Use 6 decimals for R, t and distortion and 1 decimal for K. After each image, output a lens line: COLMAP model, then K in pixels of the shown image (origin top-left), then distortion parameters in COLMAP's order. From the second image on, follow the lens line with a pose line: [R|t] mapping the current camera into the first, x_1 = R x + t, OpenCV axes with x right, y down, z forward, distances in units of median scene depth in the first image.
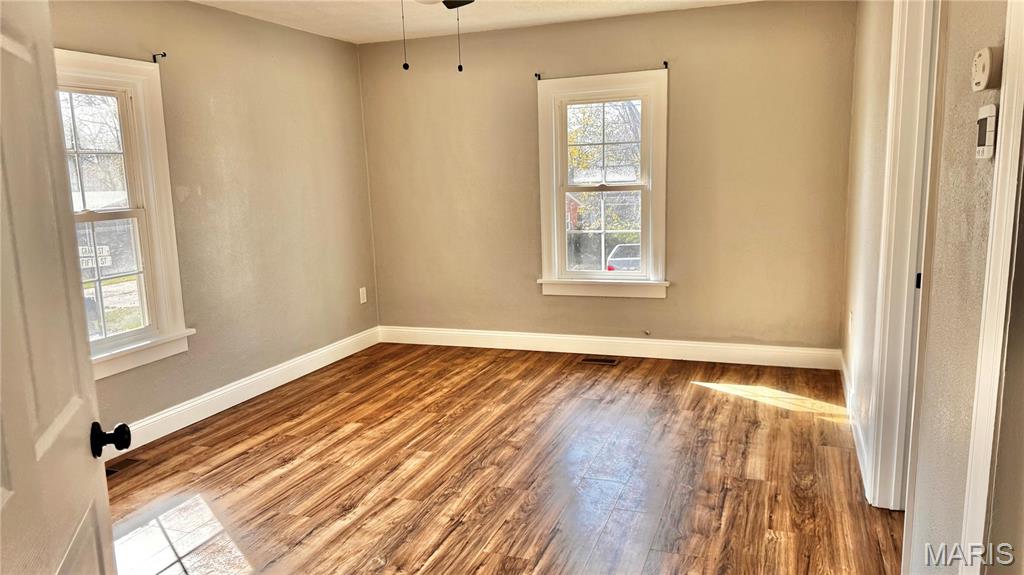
lens RADIAL K [[720.4, 0, 510.3], [0, 720.4, 289.2], [0, 0, 1]] dist [0.083053, -0.119396]
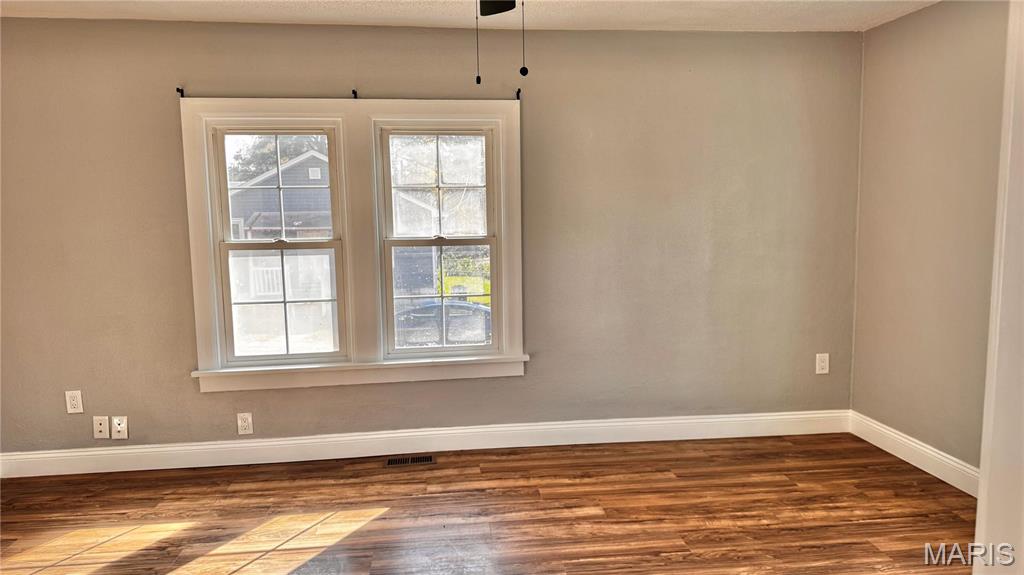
lens RADIAL K [[720.4, 0, 516.6], [0, 720.4, 286.9], [0, 0, 1]] dist [0.083053, -0.119396]
pose [[0.463916, 0.124836, -0.877039, 0.438129], [-0.143620, 0.987523, 0.064593, -0.106012], [0.874160, 0.095994, 0.476056, 0.500905]]
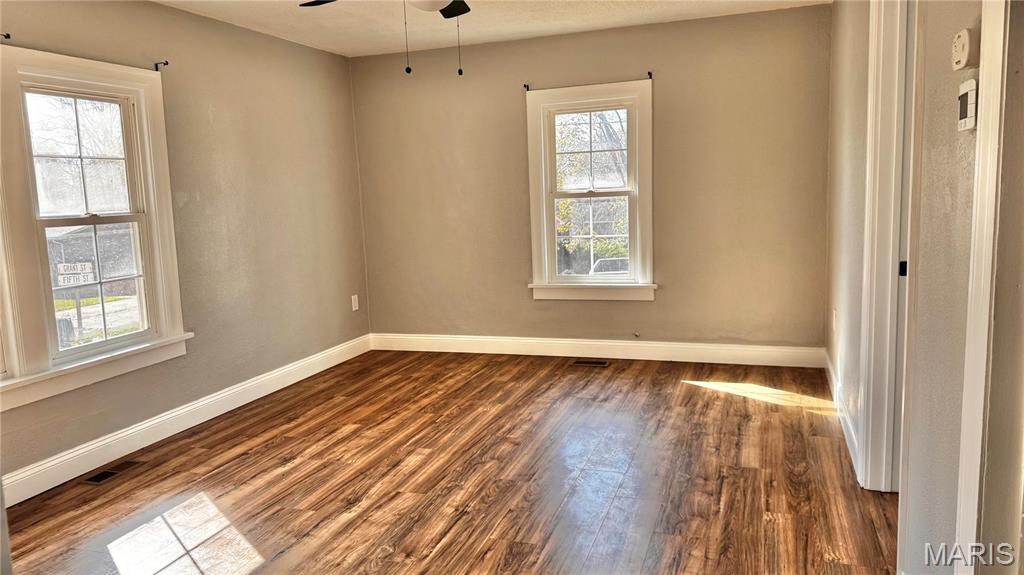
lens RADIAL K [[720.4, 0, 509.0], [0, 720.4, 277.8], [0, 0, 1]] dist [0.083053, -0.119396]
pose [[0.999581, -0.010777, 0.026858, -0.022286], [0.011894, 0.999055, -0.041798, 0.026313], [-0.026382, 0.042100, 0.998765, -0.021624]]
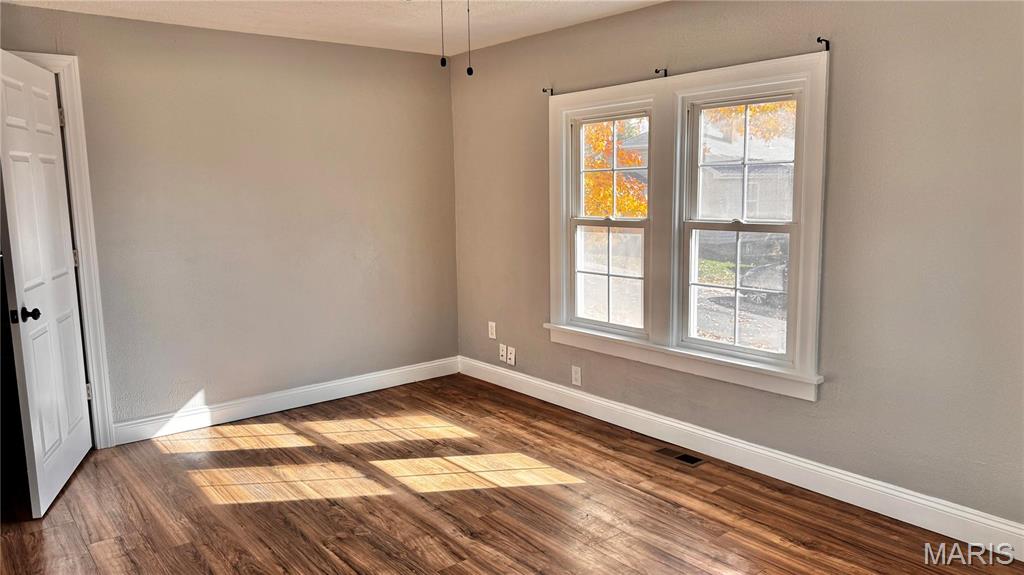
lens RADIAL K [[720.4, 0, 509.1], [0, 720.4, 274.2], [0, 0, 1]] dist [0.083053, -0.119396]
pose [[-0.510656, 0.144419, -0.847569, 0.407189], [-0.107727, 0.967276, 0.229720, -0.206935], [0.853010, 0.208614, -0.478388, 1.084265]]
